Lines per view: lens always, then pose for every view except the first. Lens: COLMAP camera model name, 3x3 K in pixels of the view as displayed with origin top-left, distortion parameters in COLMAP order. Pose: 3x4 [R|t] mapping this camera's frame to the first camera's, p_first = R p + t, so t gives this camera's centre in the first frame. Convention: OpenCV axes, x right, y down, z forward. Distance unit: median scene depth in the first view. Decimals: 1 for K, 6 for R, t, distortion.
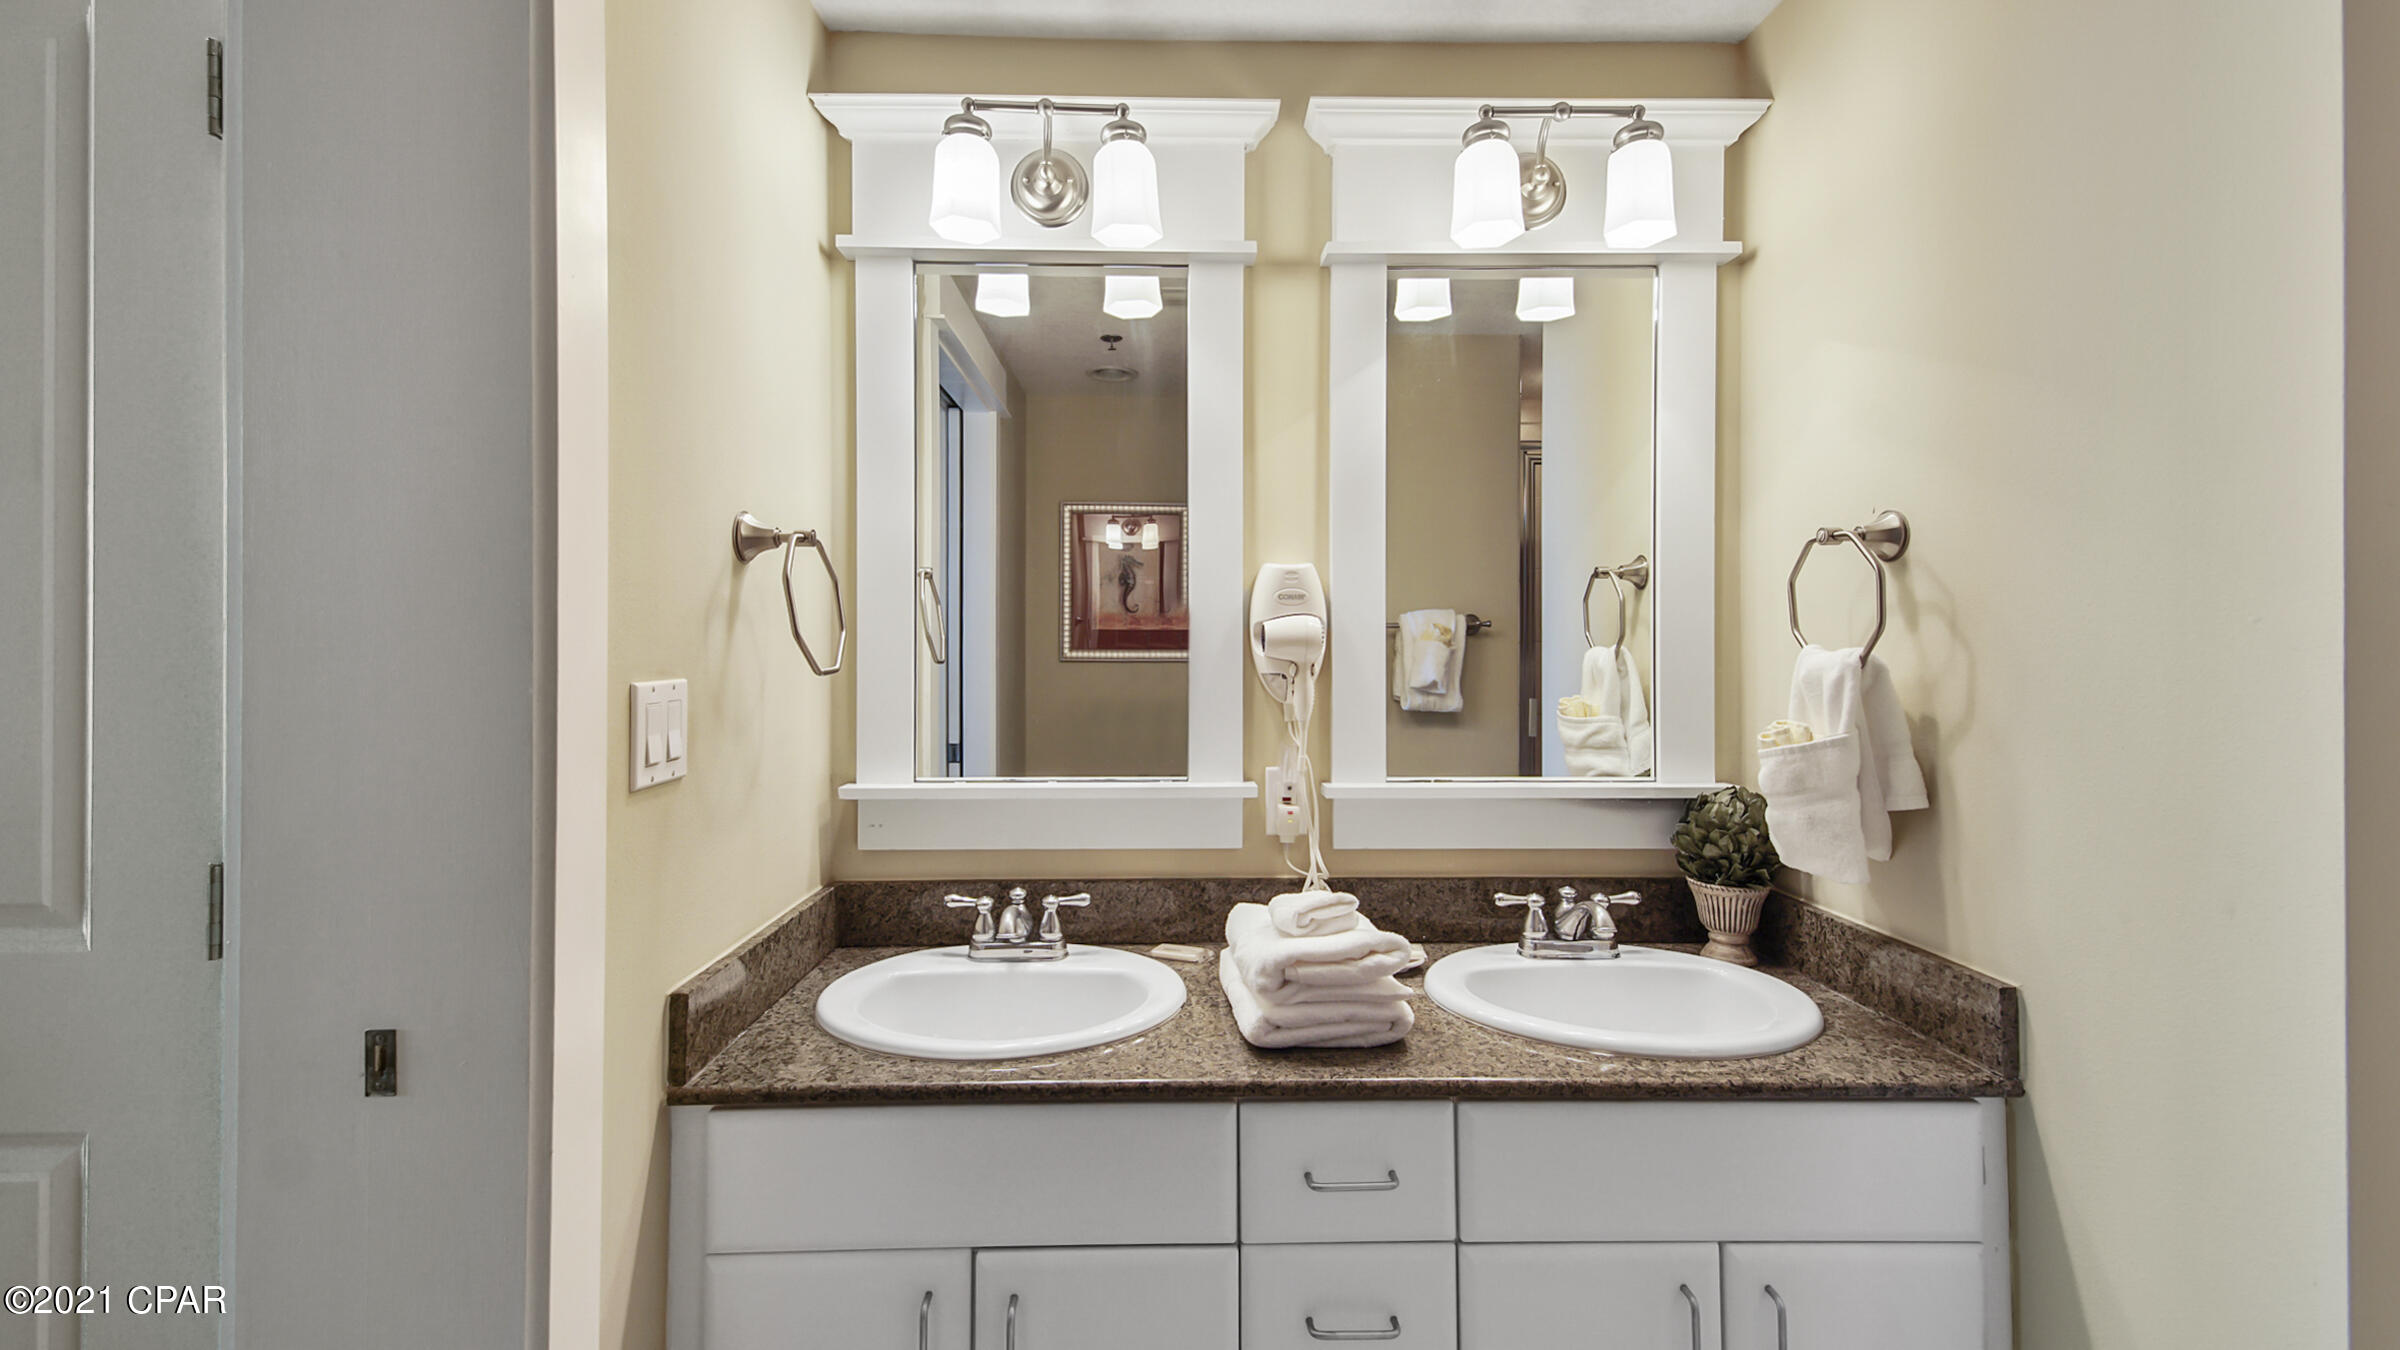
lens RADIAL K [[1065.5, 0, 1194.3], [0, 1065.5, 650.3], [0, 0, 1]] dist [0.036582, -0.023560]
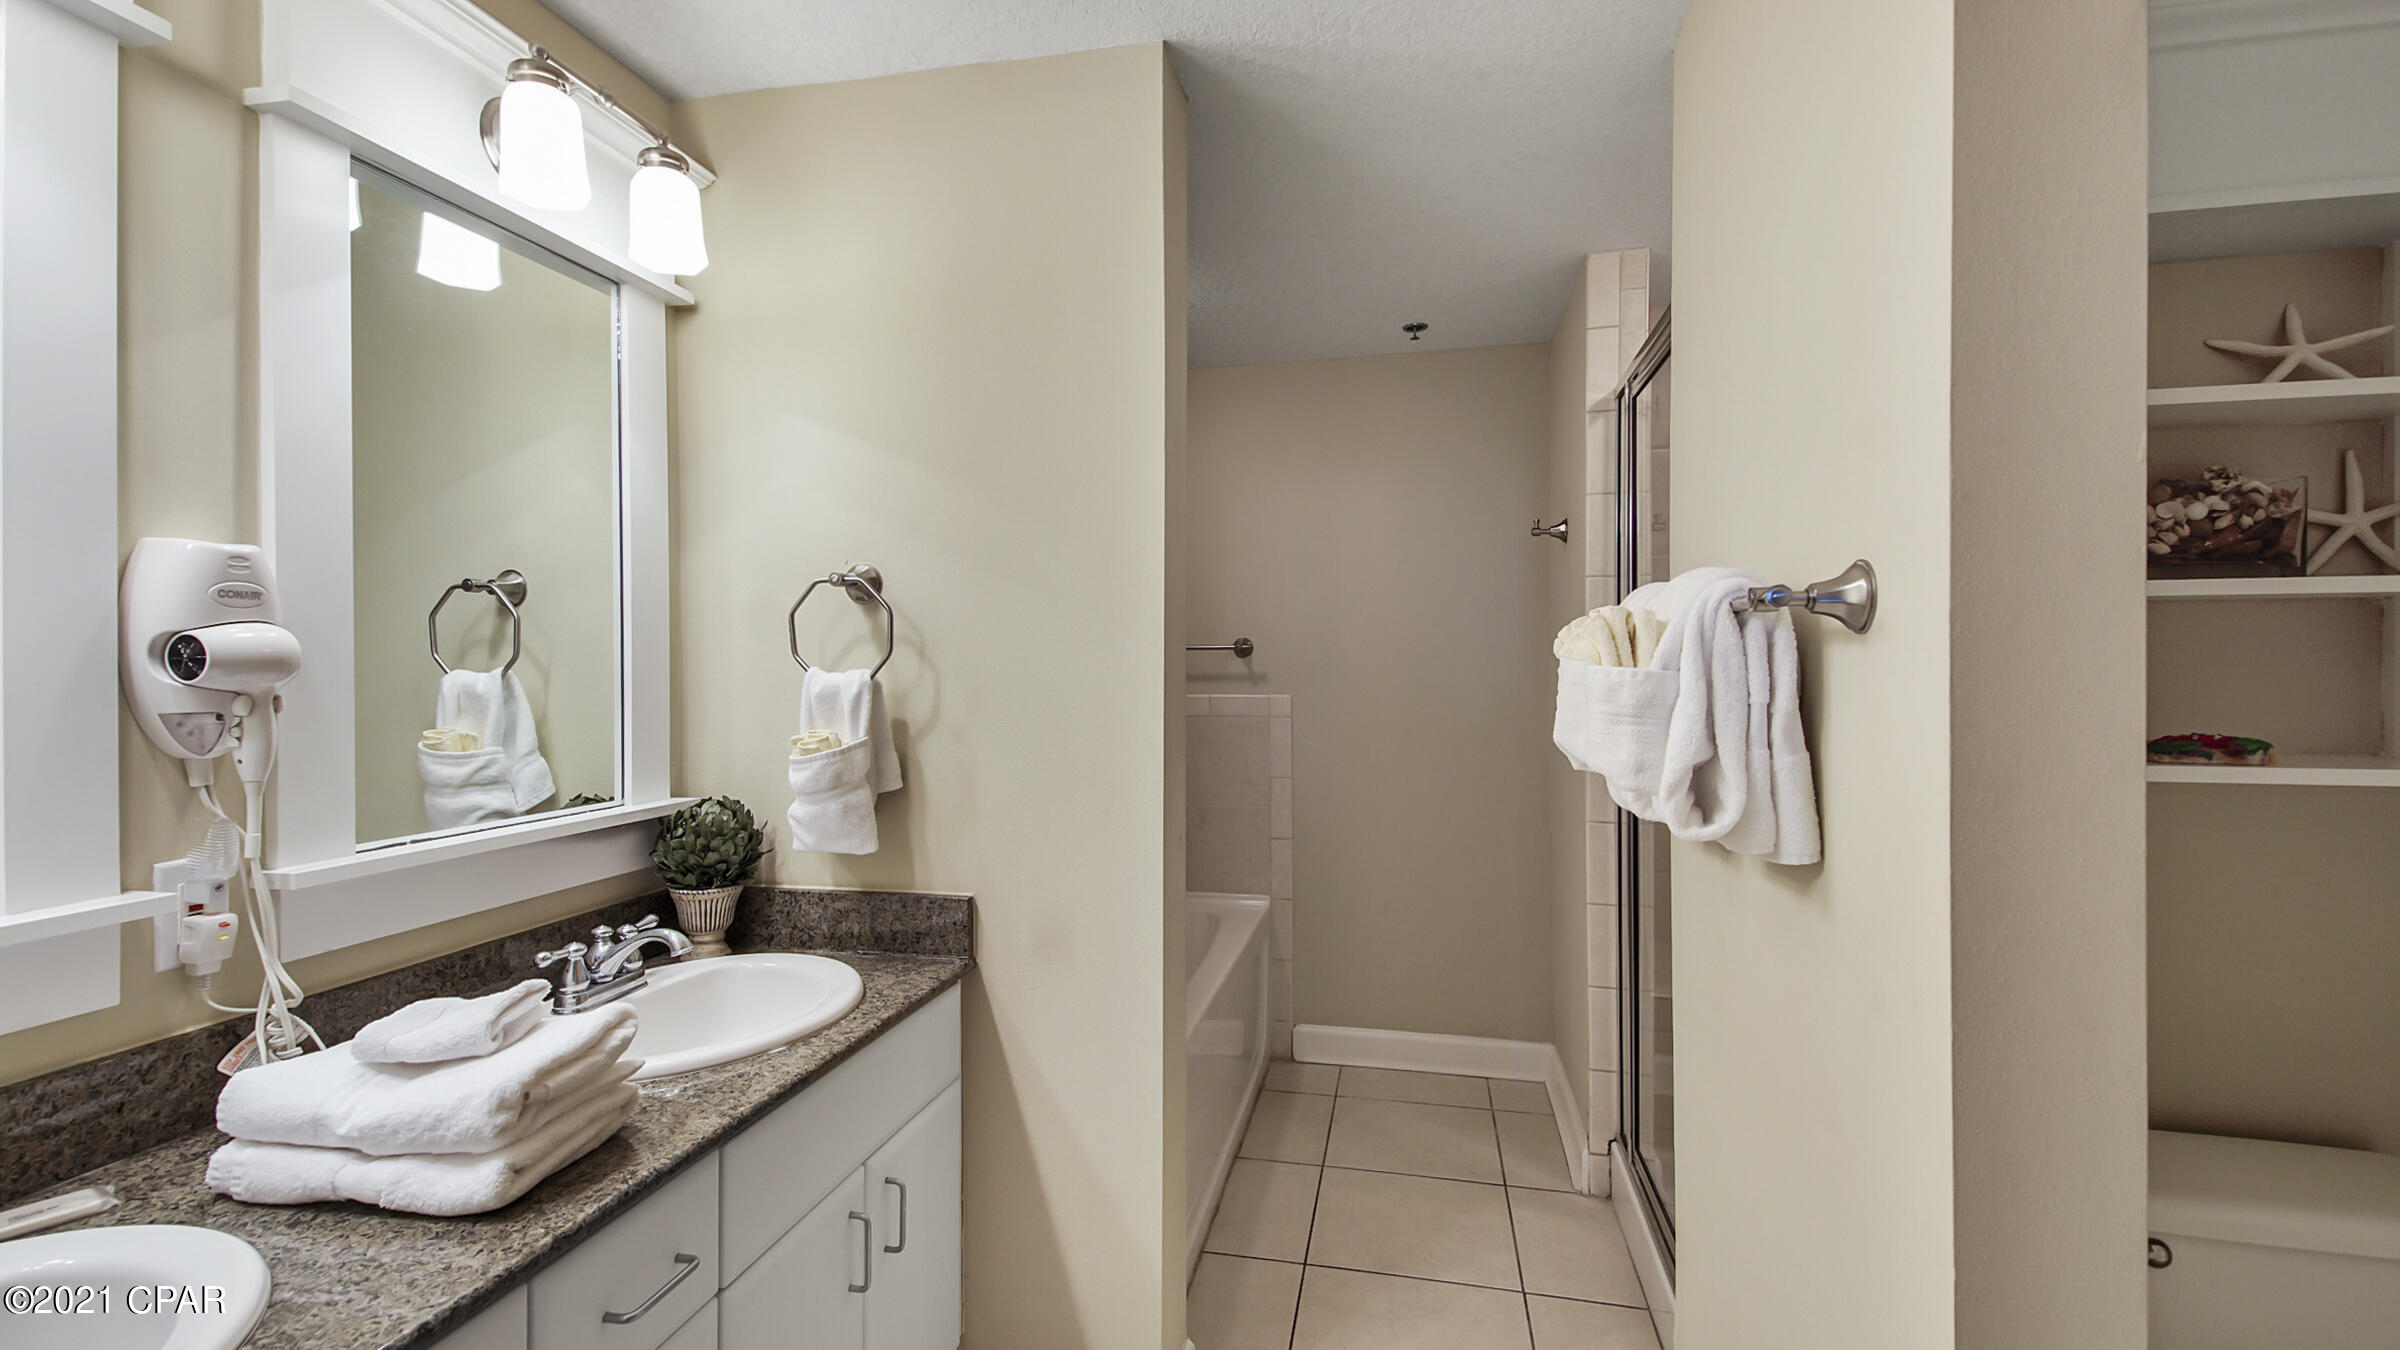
lens RADIAL K [[1049.3, 0, 1186.8], [0, 1049.3, 681.7], [0, 0, 1]] dist [0.036285, -0.022203]
pose [[0.210242, -0.013169, 0.977561, -0.462458], [0.007668, 0.999901, 0.011821, 0.000364], [-0.977619, 0.005011, 0.210322, 0.314144]]
